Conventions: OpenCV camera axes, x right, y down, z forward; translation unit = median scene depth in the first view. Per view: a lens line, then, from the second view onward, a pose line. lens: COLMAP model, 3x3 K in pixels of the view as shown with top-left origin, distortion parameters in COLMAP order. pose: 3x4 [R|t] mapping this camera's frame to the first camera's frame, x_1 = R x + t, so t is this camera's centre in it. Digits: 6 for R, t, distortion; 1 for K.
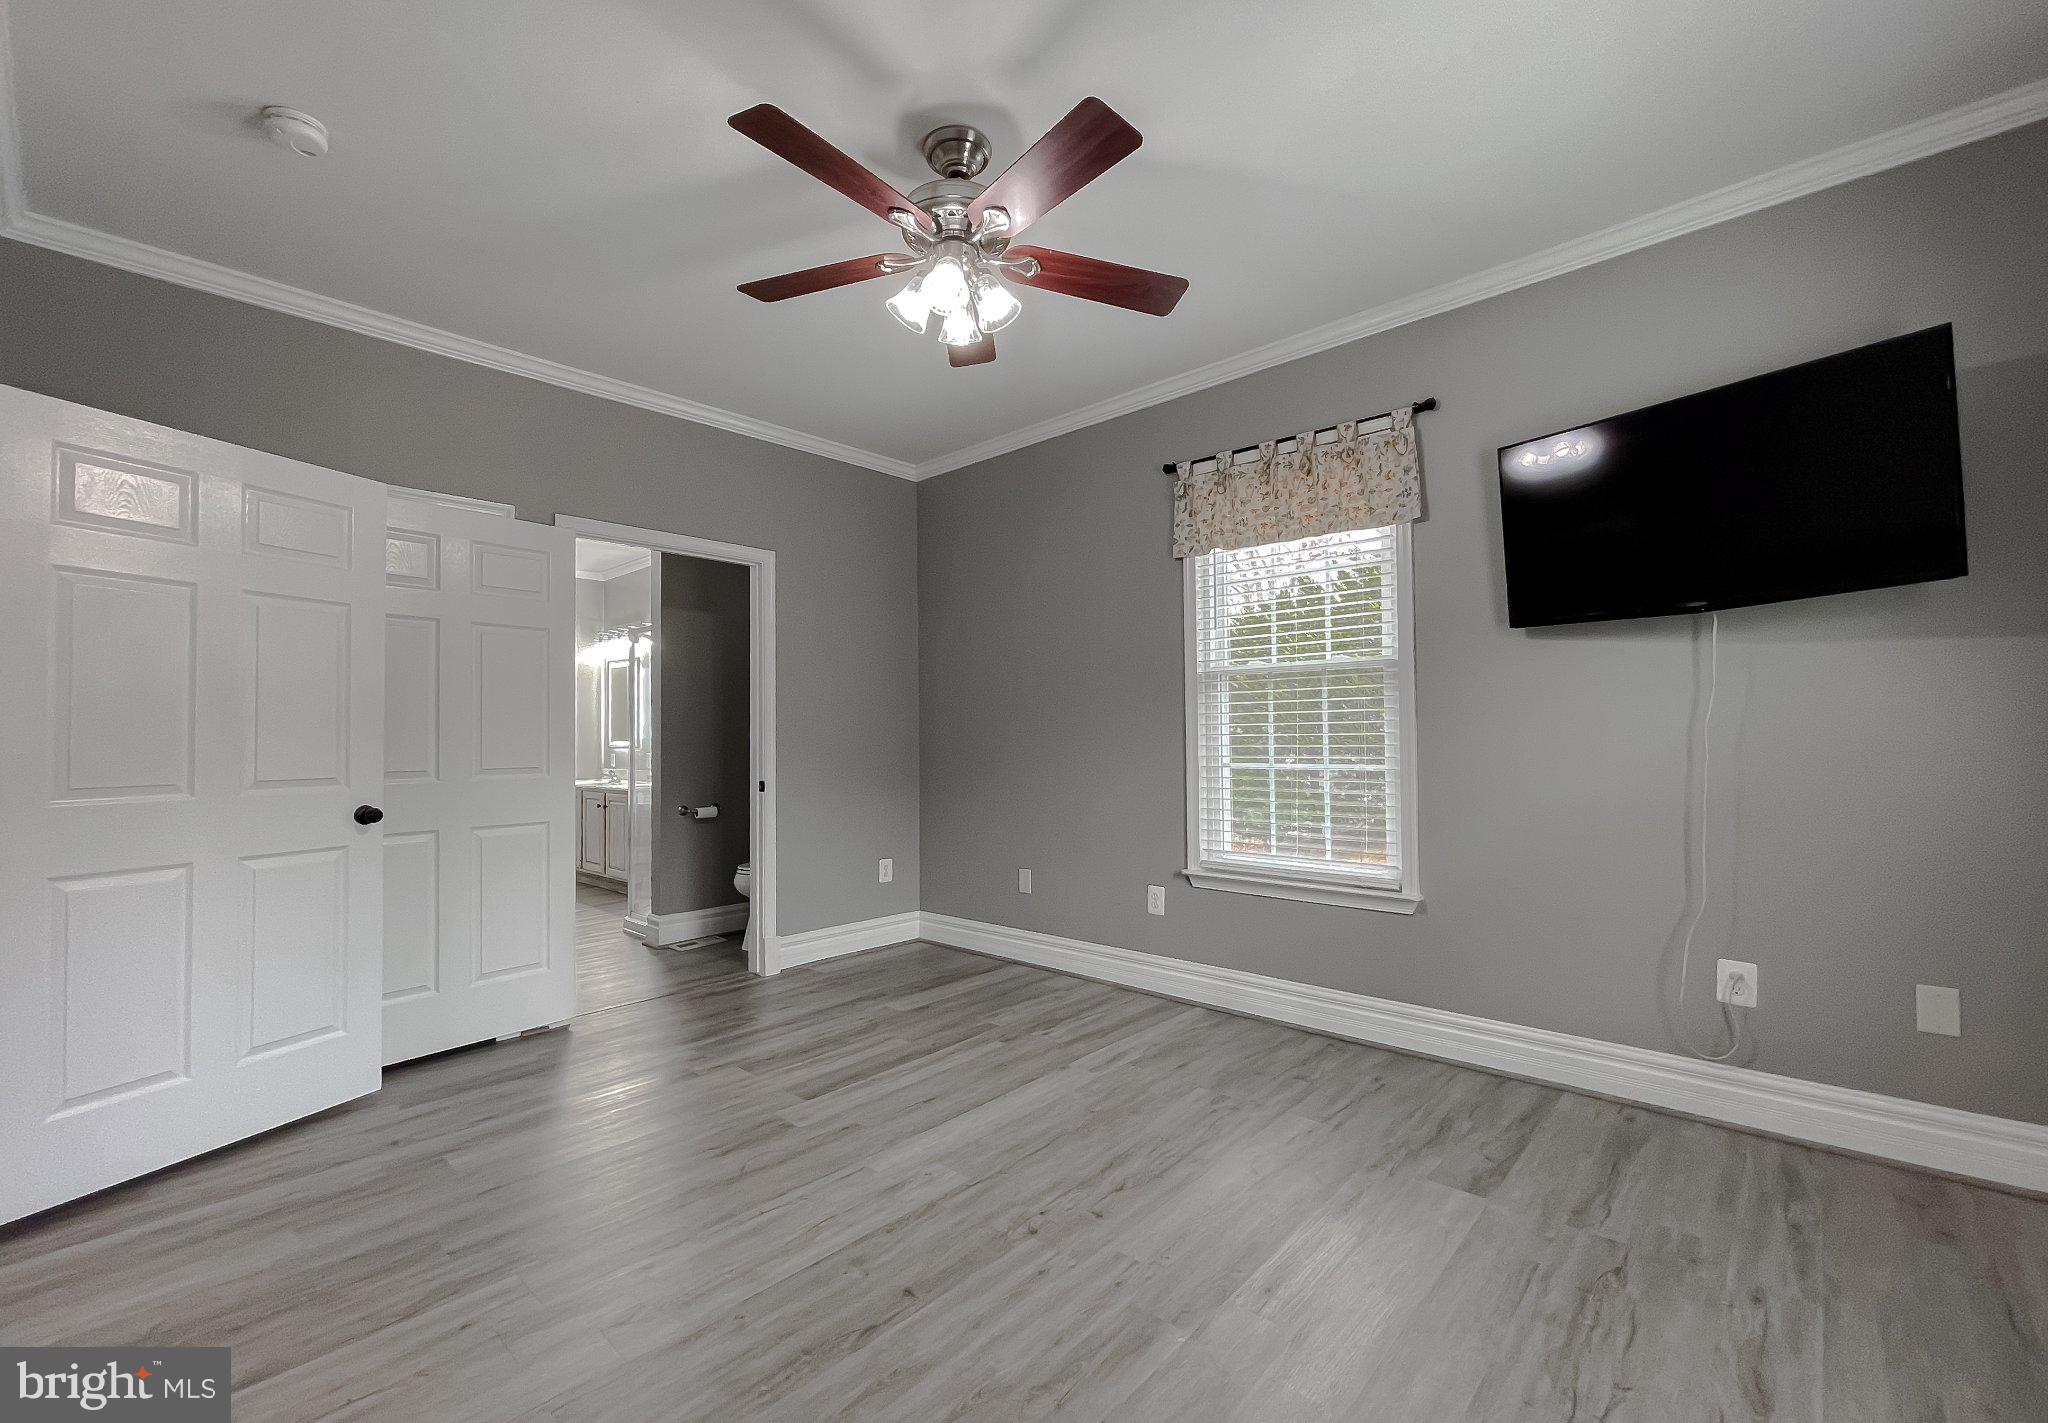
lens RADIAL K [[879.6, 0, 1023.9], [0, 879.6, 718.7], [0, 0, 1]] dist [0.000328, 0.000098]
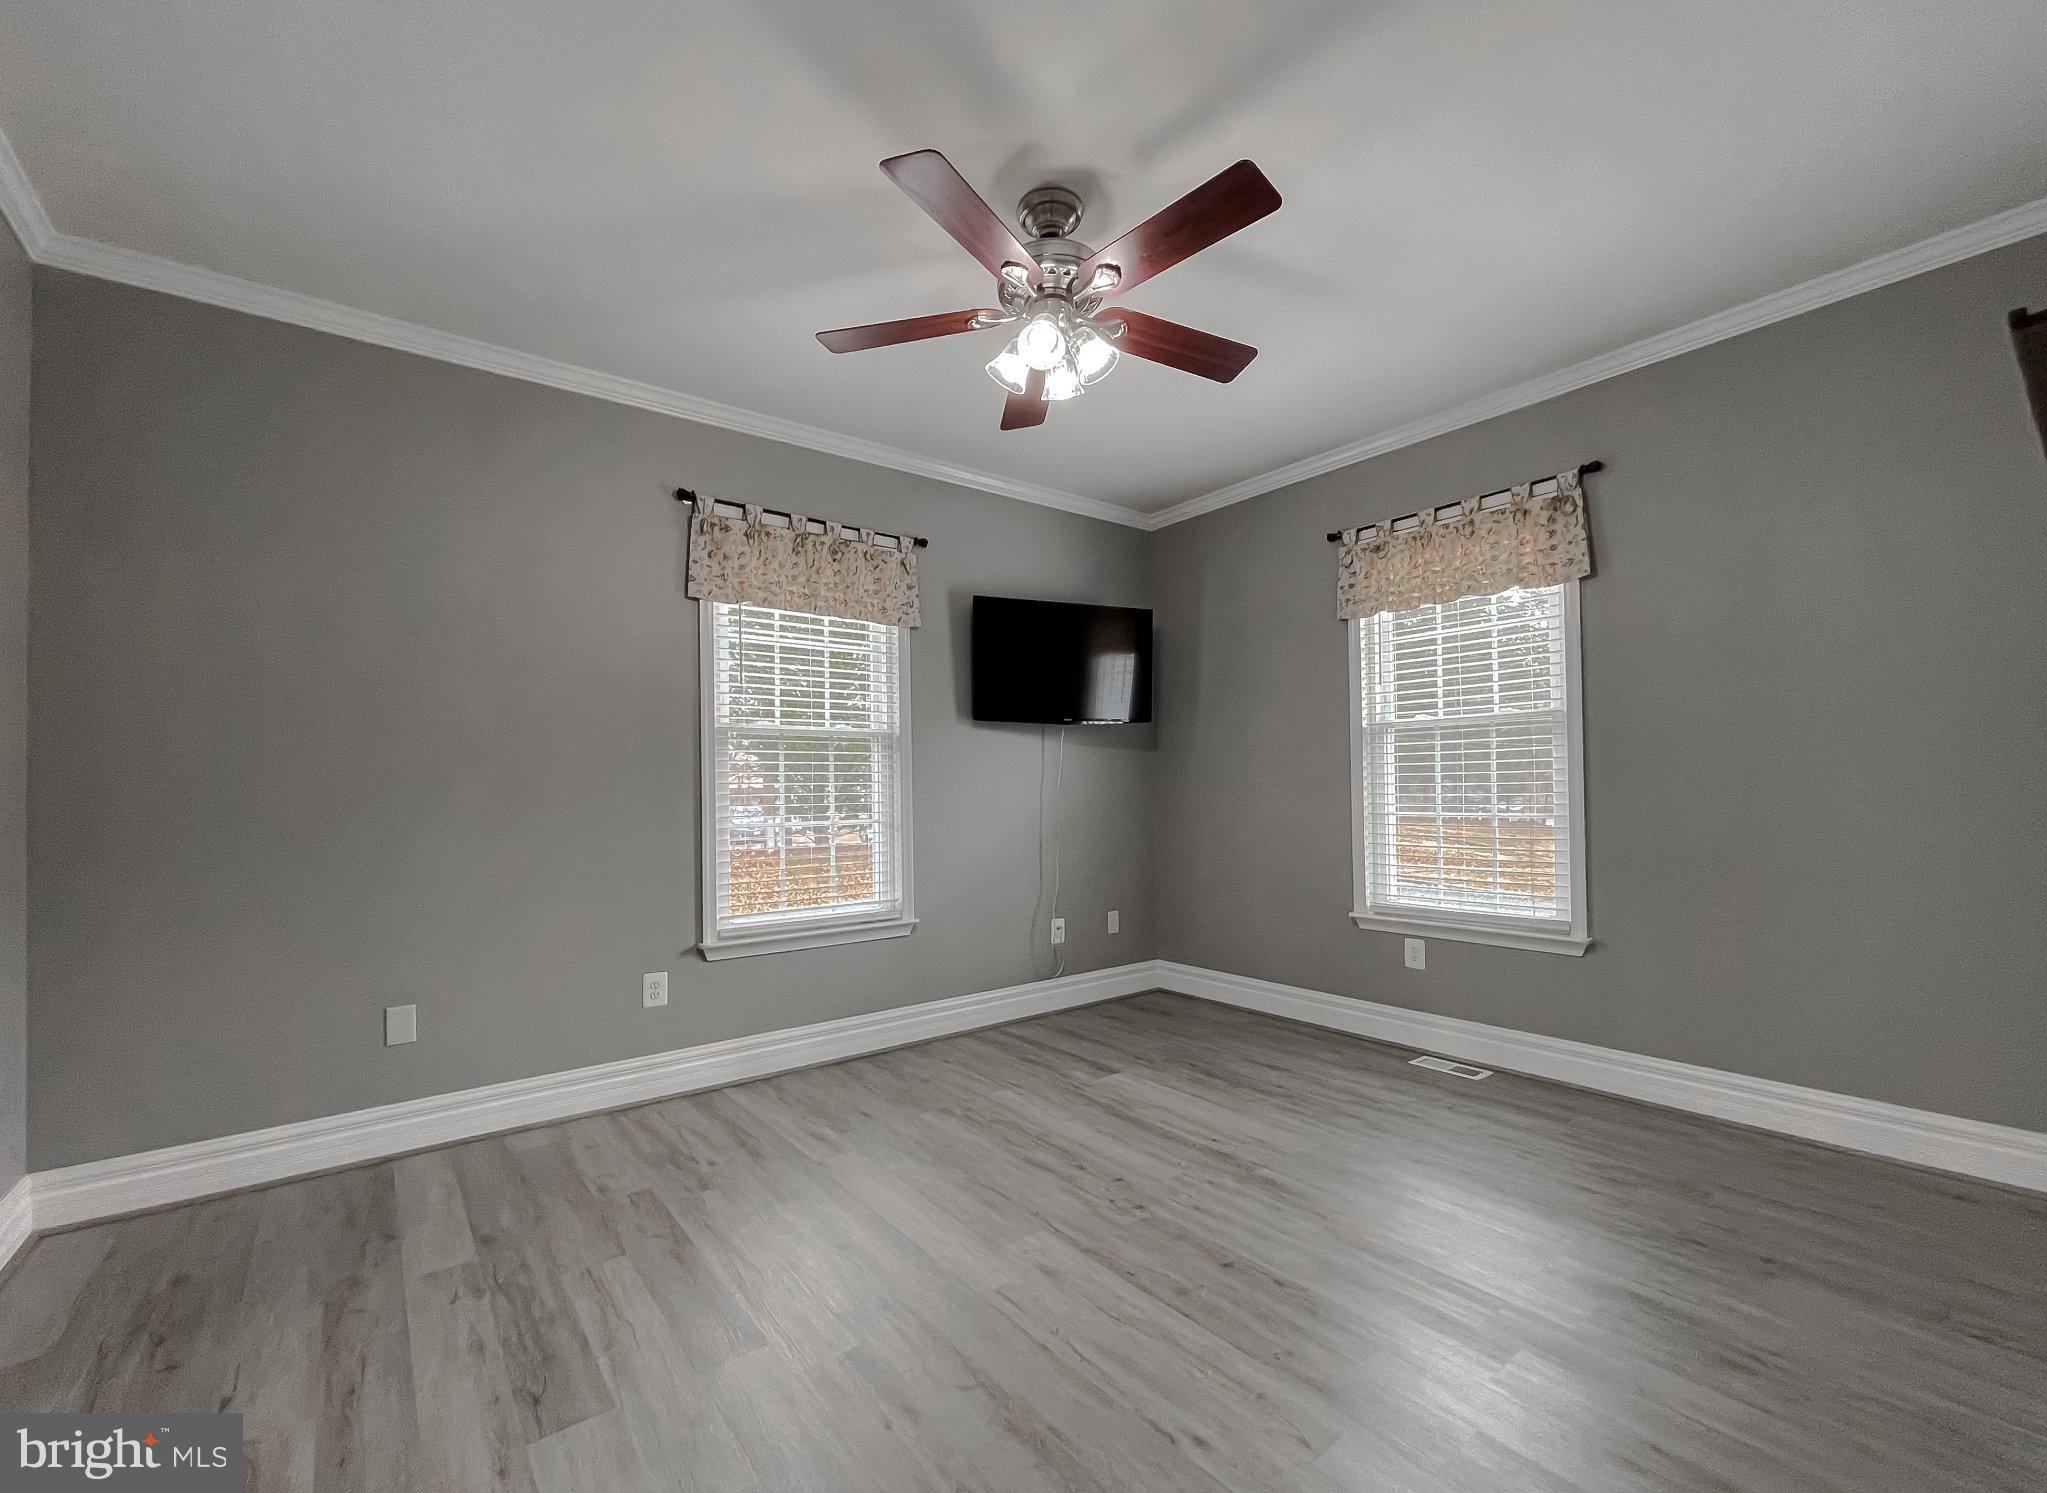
lens RADIAL K [[861.1, 0, 1022.9], [0, 861.1, 774.9], [0, 0, 1]] dist [0.017491, 0.000030]
pose [[0.173388, 0.027758, 0.984462, -0.742201], [-0.005659, 0.999614, -0.027188, 0.023432], [-0.984837, -0.000857, 0.173478, 0.603253]]
